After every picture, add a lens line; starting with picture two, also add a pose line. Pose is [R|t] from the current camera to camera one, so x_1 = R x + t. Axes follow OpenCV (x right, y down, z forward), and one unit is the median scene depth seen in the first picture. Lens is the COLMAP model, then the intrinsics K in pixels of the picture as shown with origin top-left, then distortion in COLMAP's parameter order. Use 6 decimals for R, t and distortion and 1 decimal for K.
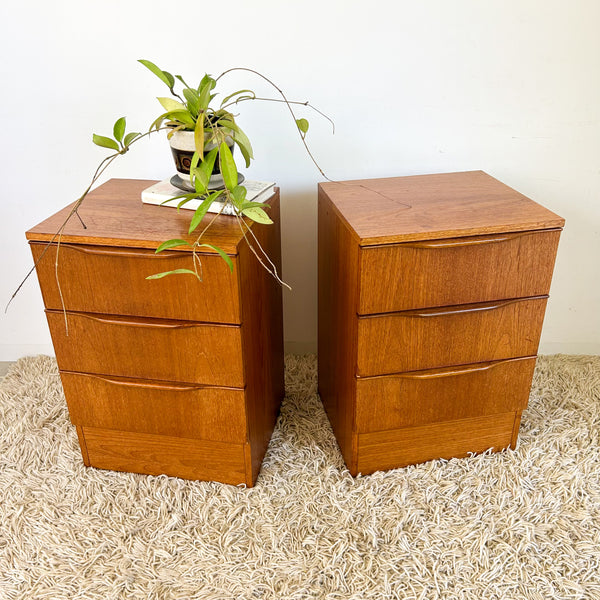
lens RADIAL K [[619.6, 0, 302.6], [0, 619.6, 301.8], [0, 0, 1]] dist [0.009602, 0.000000]
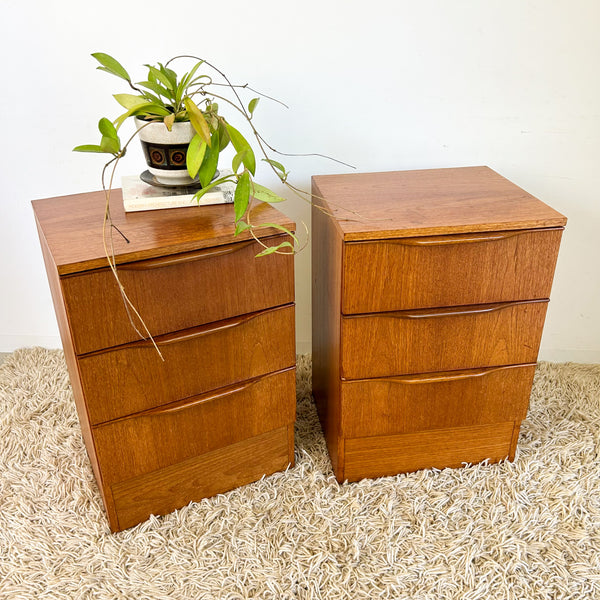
lens RADIAL K [[619.6, 0, 301.2], [0, 619.6, 305.7], [0, 0, 1]] dist [0.009602, 0.000000]
pose [[0.998371, 0.026639, -0.050456, 0.069038], [-0.026318, 0.999629, 0.007024, 0.002685], [0.050624, -0.005684, 0.998702, 0.045340]]
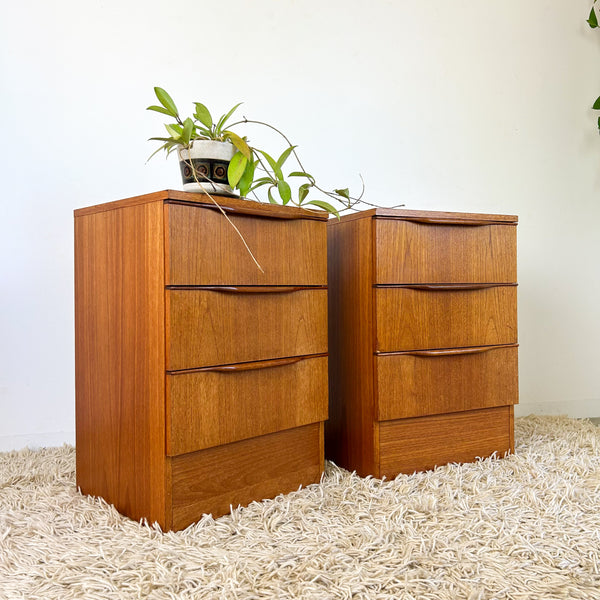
lens RADIAL K [[619.6, 0, 295.6], [0, 619.6, 294.2], [0, 0, 1]] dist [0.009602, 0.000000]
pose [[0.968099, -0.001579, 0.250562, -0.300716], [0.117535, 0.886001, -0.448539, 0.477559], [-0.221290, 0.463680, 0.857923, 0.089919]]
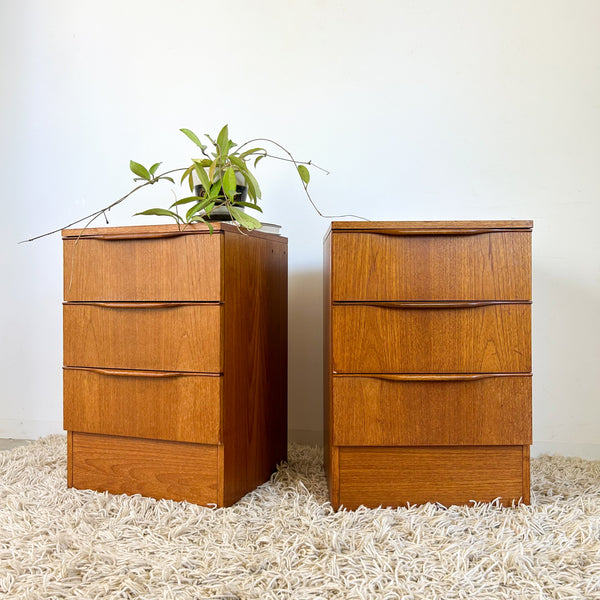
lens RADIAL K [[619.6, 0, 302.8], [0, 619.6, 301.6], [0, 0, 1]] dist [0.009602, 0.000000]
pose [[0.981849, 0.008746, -0.189465, 0.221980], [-0.096050, 0.884302, -0.456929, 0.468264], [0.163548, 0.466833, 0.869091, 0.079306]]
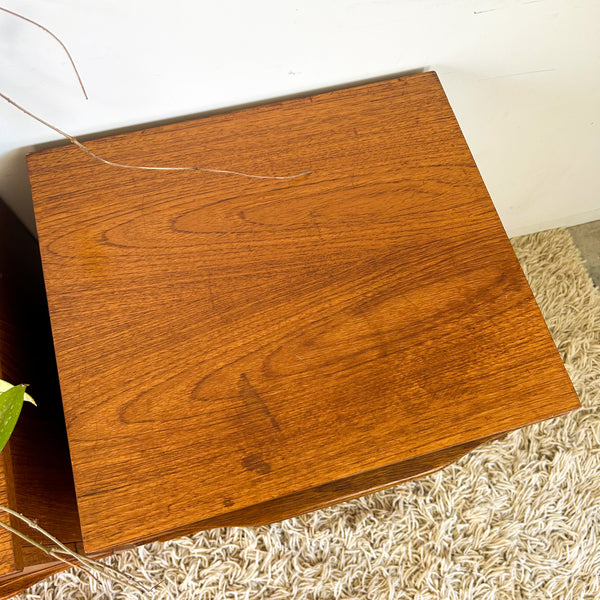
lens RADIAL K [[619.6, 0, 310.9], [0, 619.6, 286.7], [0, 0, 1]] dist [0.009602, 0.000000]
pose [[0.994308, -0.048322, 0.094957, 0.182831], [-0.025397, 0.758059, 0.651692, -0.438591], [-0.103474, -0.650394, 0.752516, 0.687047]]
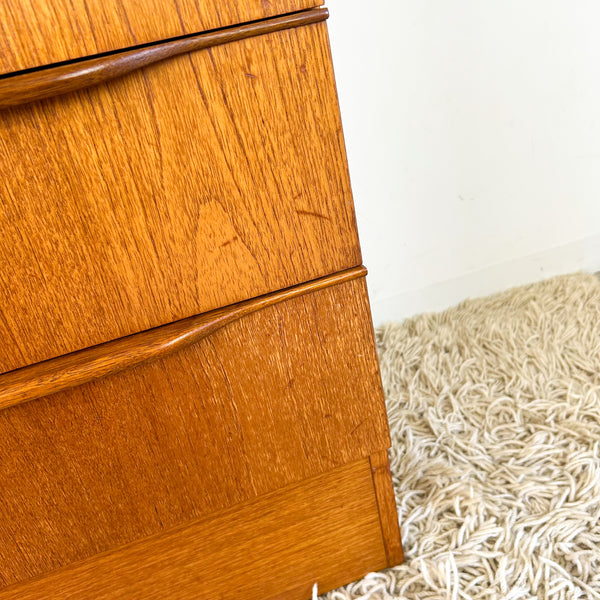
lens RADIAL K [[619.6, 0, 298.1], [0, 619.6, 302.0], [0, 0, 1]] dist [0.009602, 0.000000]
pose [[0.981113, -0.193427, 0.001830, 0.356173], [0.193419, 0.980864, -0.022240, 0.106537], [0.002507, 0.022174, 0.999751, 0.739452]]
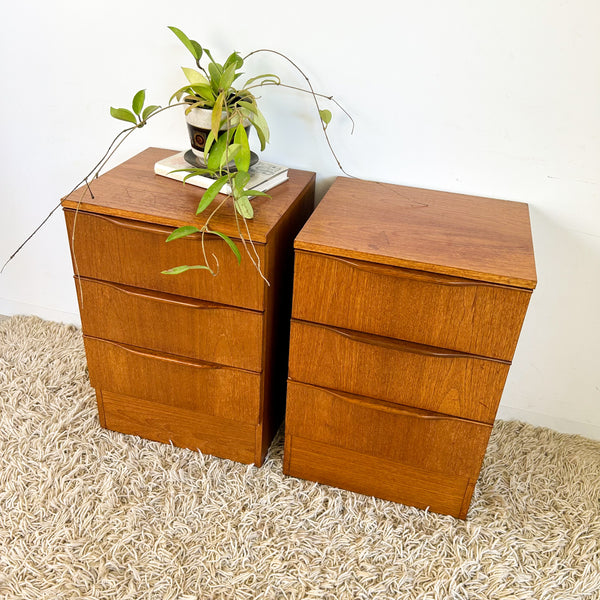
lens RADIAL K [[619.6, 0, 303.1], [0, 619.6, 291.3], [0, 0, 1]] dist [0.009602, 0.000000]
pose [[0.889810, 0.286550, -0.355145, 0.409399], [-0.273753, 0.957860, 0.086969, -0.098702], [0.365100, 0.019836, 0.930757, 0.096271]]
